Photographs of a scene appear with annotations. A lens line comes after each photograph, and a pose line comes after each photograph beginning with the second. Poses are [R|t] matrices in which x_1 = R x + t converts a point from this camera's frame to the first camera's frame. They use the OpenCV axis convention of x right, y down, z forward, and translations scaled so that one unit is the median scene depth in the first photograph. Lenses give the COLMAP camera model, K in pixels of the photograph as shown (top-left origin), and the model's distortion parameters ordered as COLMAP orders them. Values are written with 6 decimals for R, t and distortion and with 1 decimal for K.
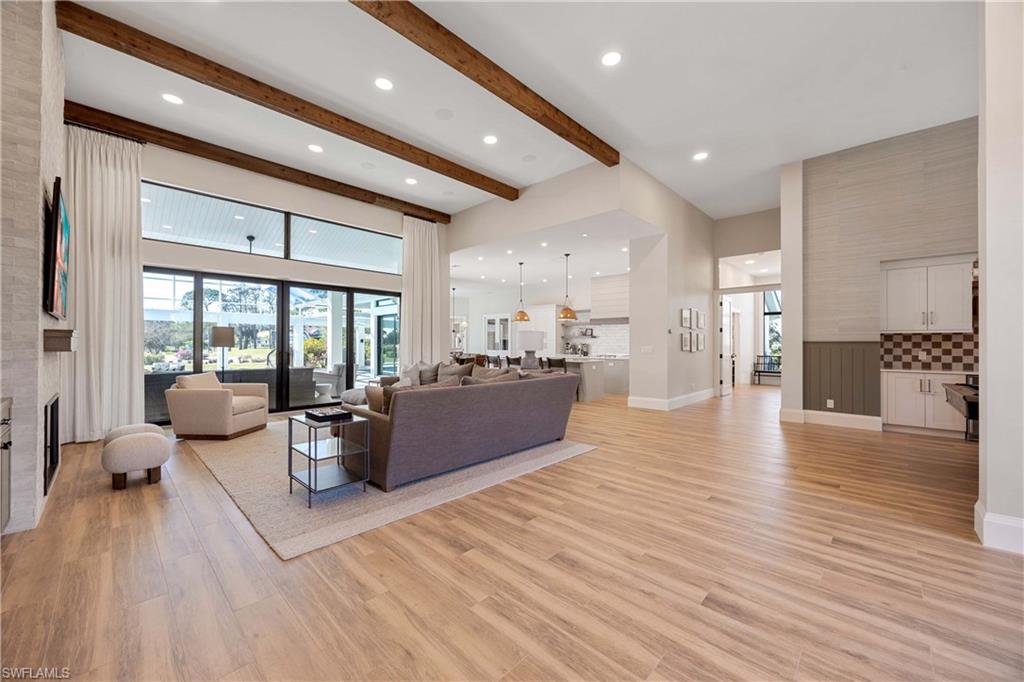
lens RADIAL K [[390.9, 0, 512.8], [0, 390.9, 341.6], [0, 0, 1]] dist [-0.002565, -0.000706]
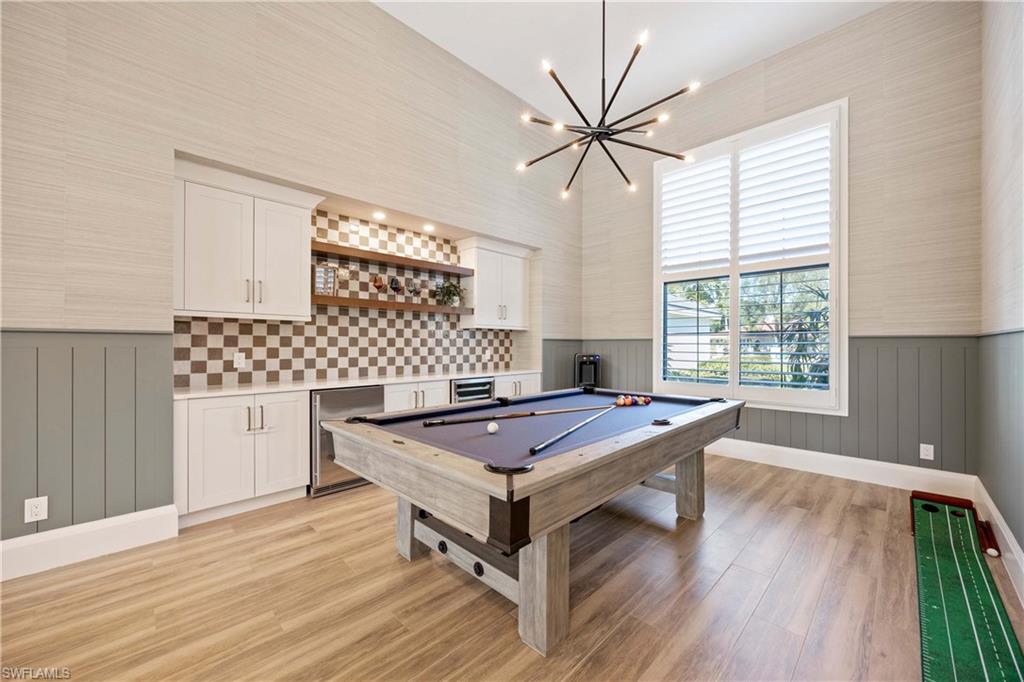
lens RADIAL K [[398.8, 0, 516.1], [0, 398.8, 346.0], [0, 0, 1]] dist [-0.004928, 0.000631]
pose [[0.004467, -0.009745, 0.999943, 0.479944], [-0.010615, 0.999896, 0.009792, 0.006083], [-0.999934, -0.010658, 0.004364, 0.591083]]
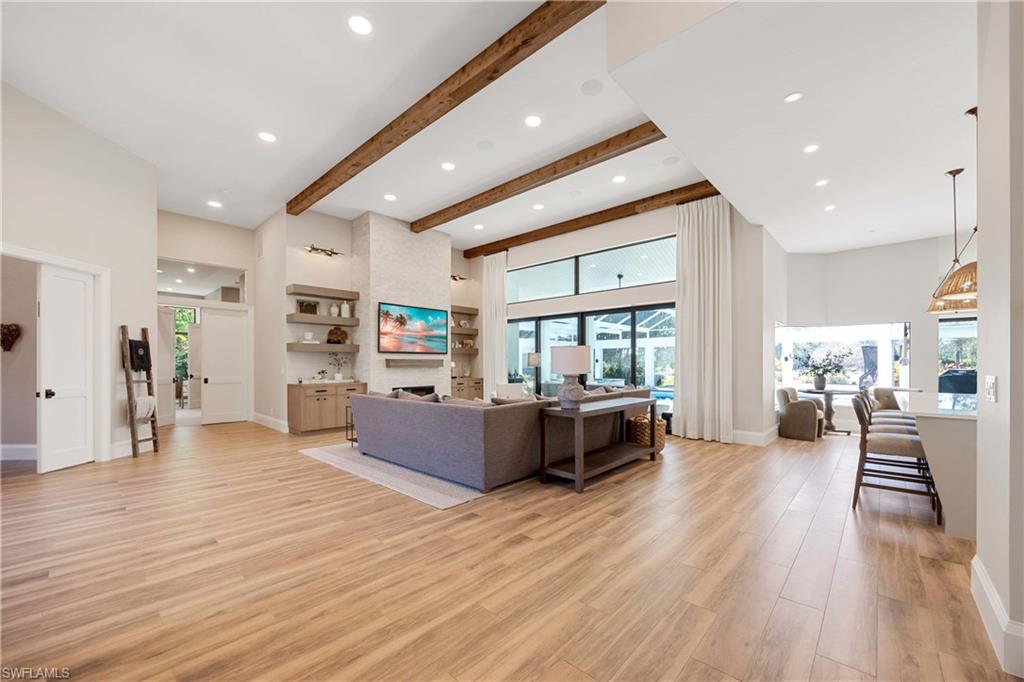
lens RADIAL K [[398.8, 0, 512.7], [0, 398.8, 366.1], [0, 0, 1]] dist [-0.004928, 0.000631]
pose [[0.016178, 0.004712, -0.999858, 0.769263], [0.006636, 0.999966, 0.004820, 0.004140], [0.999847, -0.006713, 0.016146, 0.905320]]
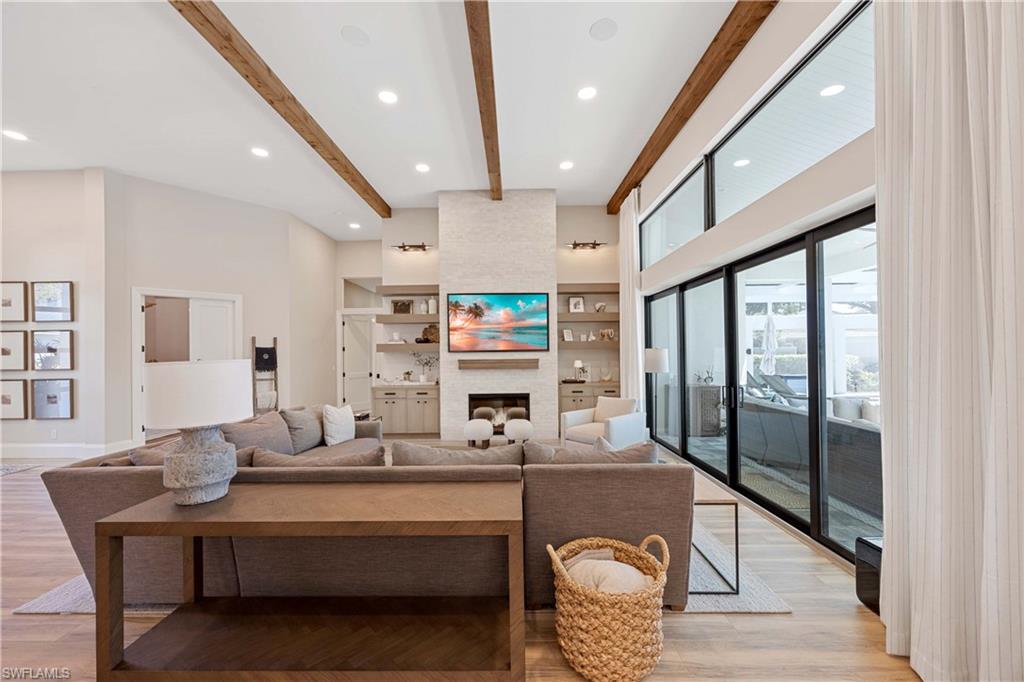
lens RADIAL K [[390.9, 0, 504.4], [0, 390.9, 350.4], [0, 0, 1]] dist [-0.002565, -0.000706]
pose [[-0.733536, 0.001234, -0.679650, 0.073975], [0.012851, 0.999845, -0.012055, -0.025420], [0.679529, -0.017577, -0.733438, 1.414481]]
